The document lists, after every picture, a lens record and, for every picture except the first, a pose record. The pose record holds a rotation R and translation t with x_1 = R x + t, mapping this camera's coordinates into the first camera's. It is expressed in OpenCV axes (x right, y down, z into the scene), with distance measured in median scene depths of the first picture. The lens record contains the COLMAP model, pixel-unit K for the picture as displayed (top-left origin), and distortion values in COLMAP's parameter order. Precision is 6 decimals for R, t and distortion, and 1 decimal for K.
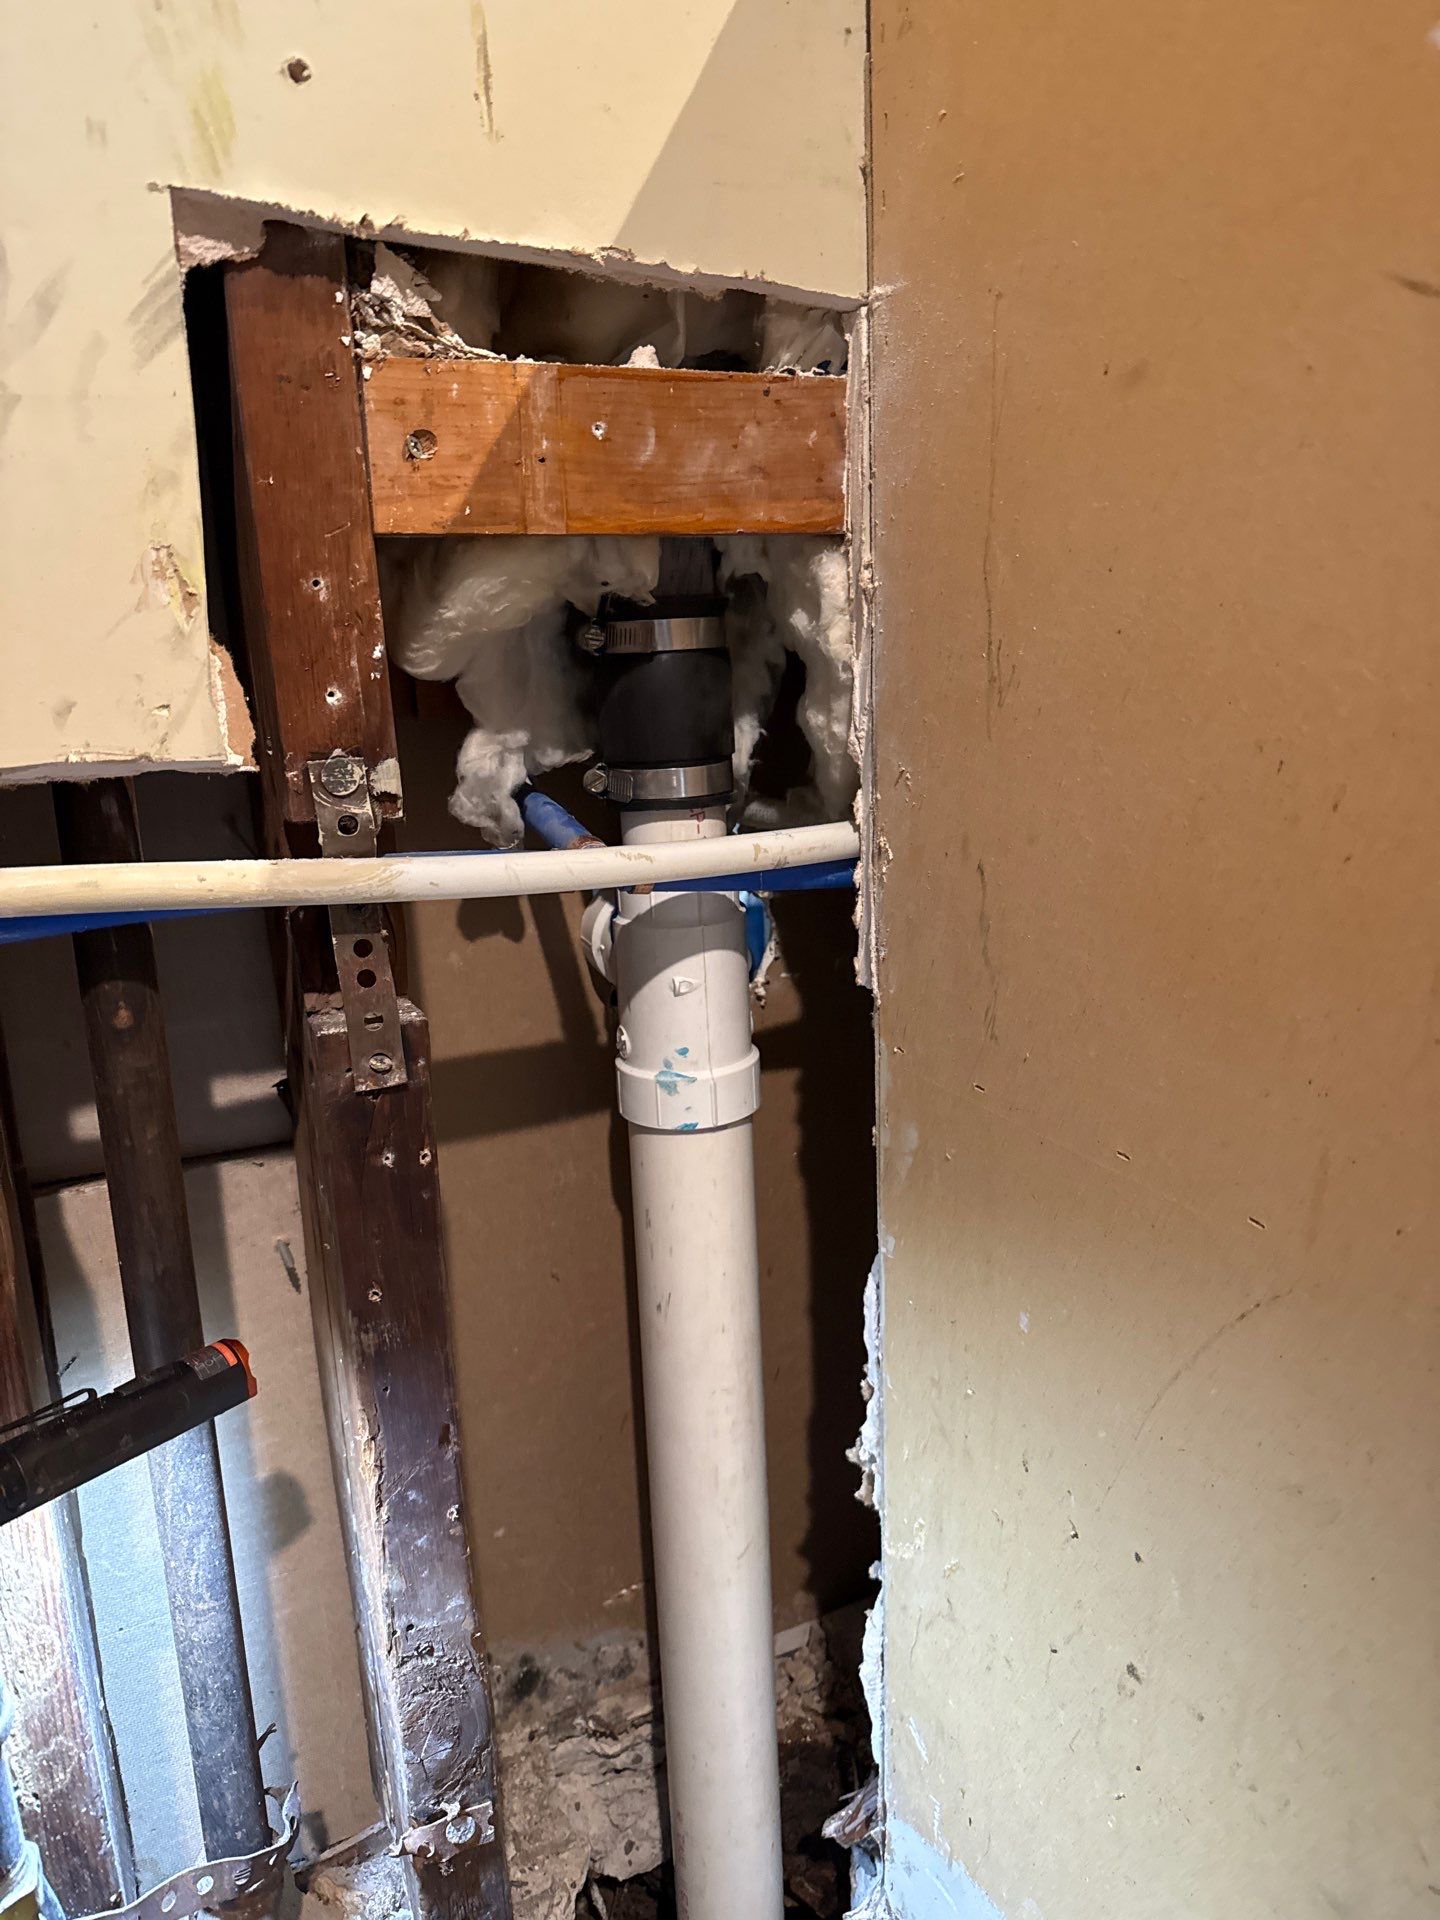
lens RADIAL K [[1368.9, 0, 708.9], [0, 1368.9, 957.7], [0, 0, 1]] dist [0.040789, -0.074344]
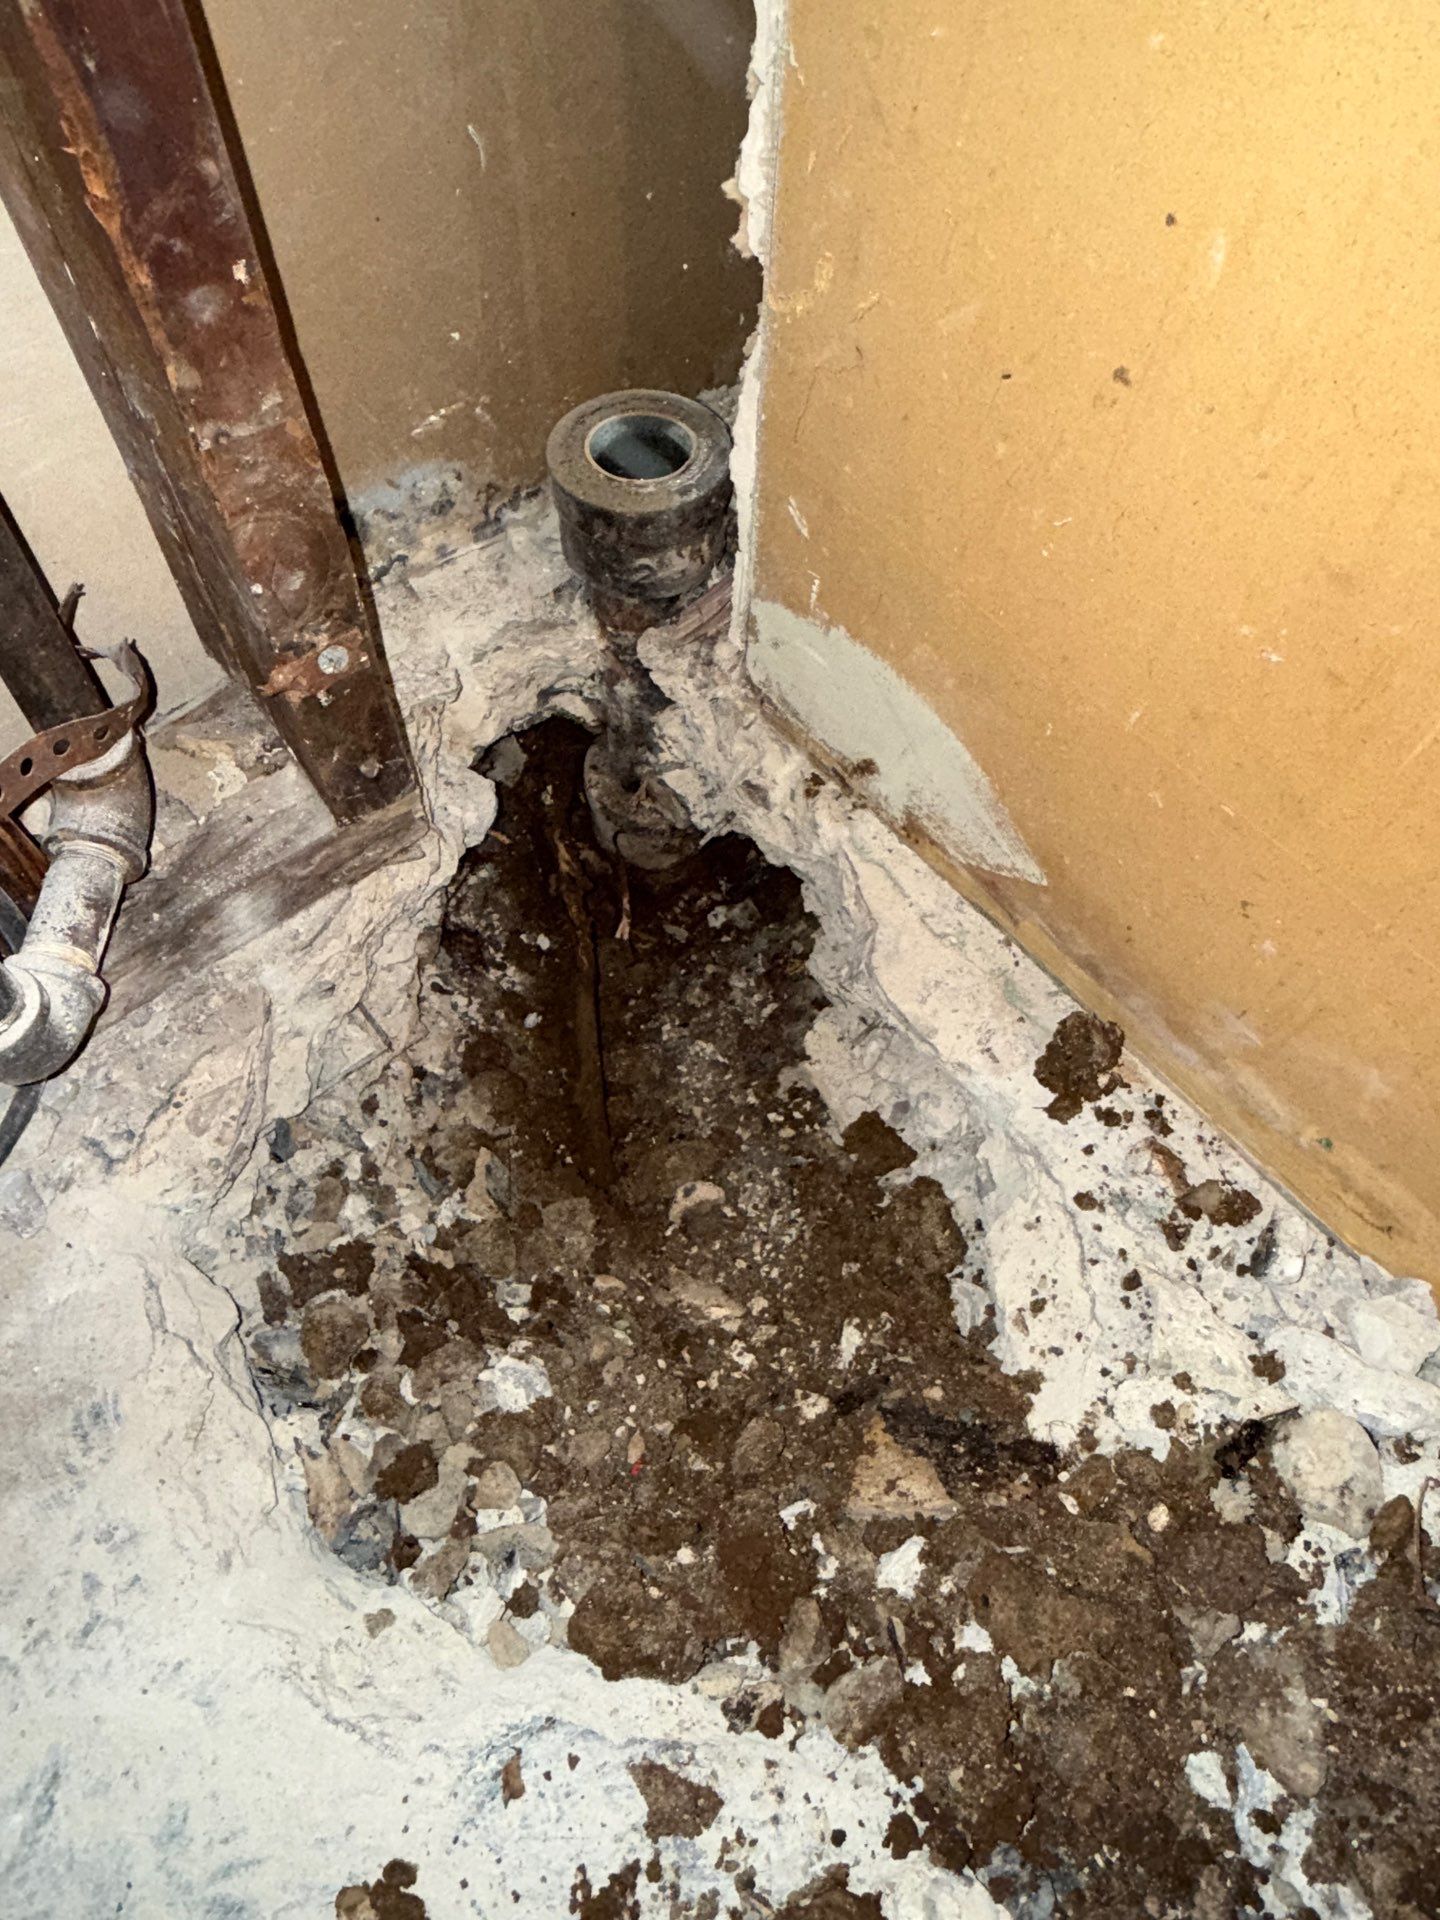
lens RADIAL K [[1291.2, 0, 696.4], [0, 1291.2, 949.0], [0, 0, 1]] dist [0.107232, -0.194553]
pose [[0.973738, -0.167023, 0.154719, -0.111971], [0.012732, 0.718454, 0.695458, 0.168627], [-0.227316, -0.675223, 0.701713, 0.199176]]
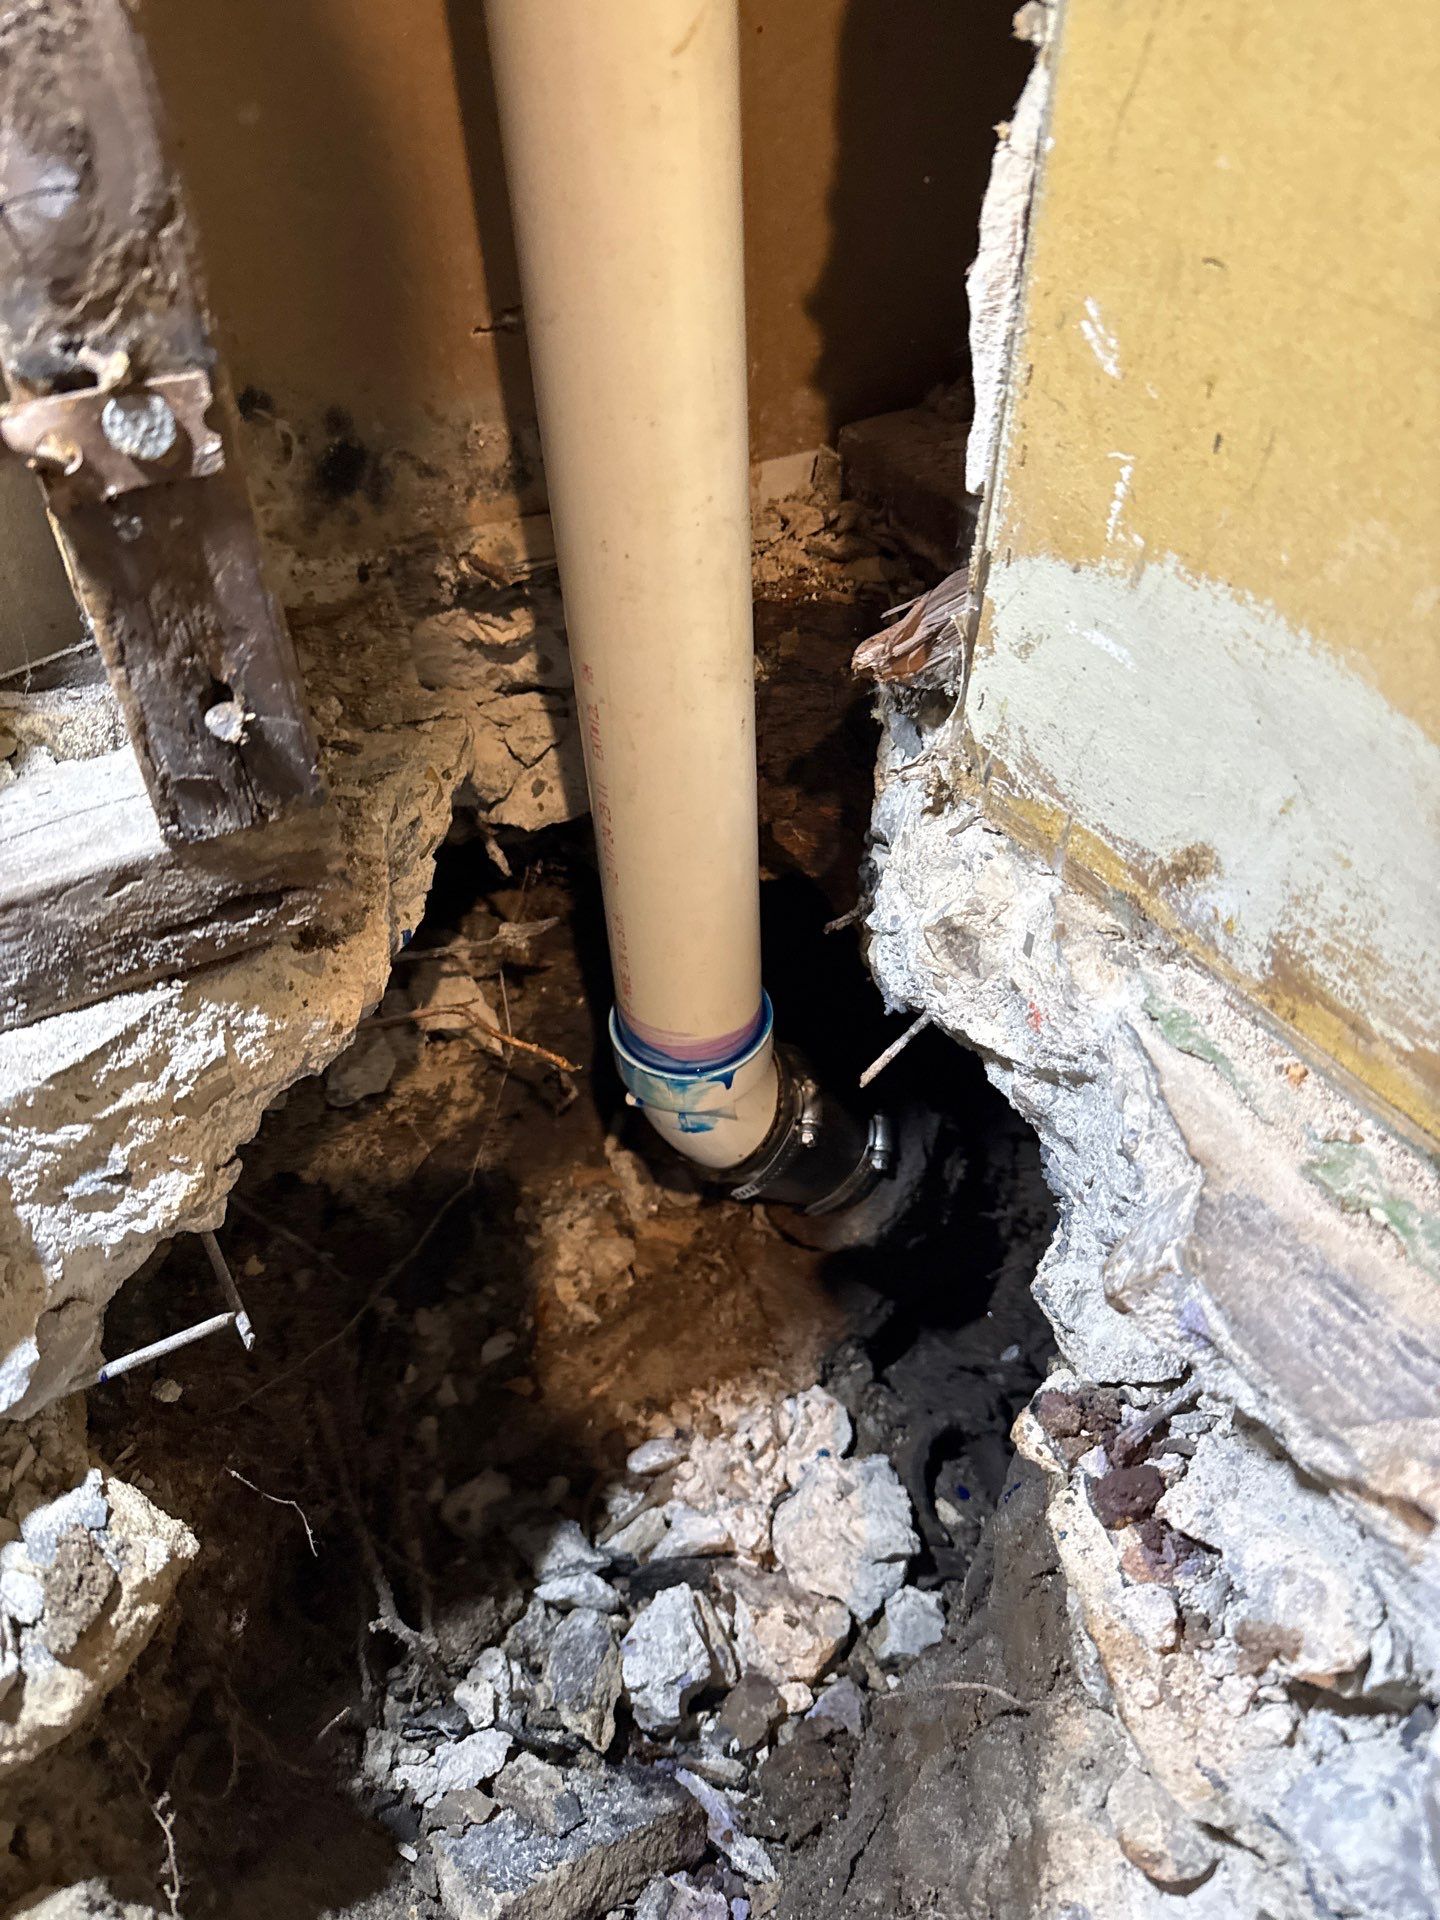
lens RADIAL K [[1344.6, 0, 728.4], [0, 1344.6, 964.1], [0, 0, 1]] dist [0.093787, -0.233148]
pose [[0.996954, -0.015056, 0.076520, -0.023339], [-0.022311, 0.885114, 0.464839, 0.582895], [-0.074727, -0.465131, 0.882082, 0.510193]]
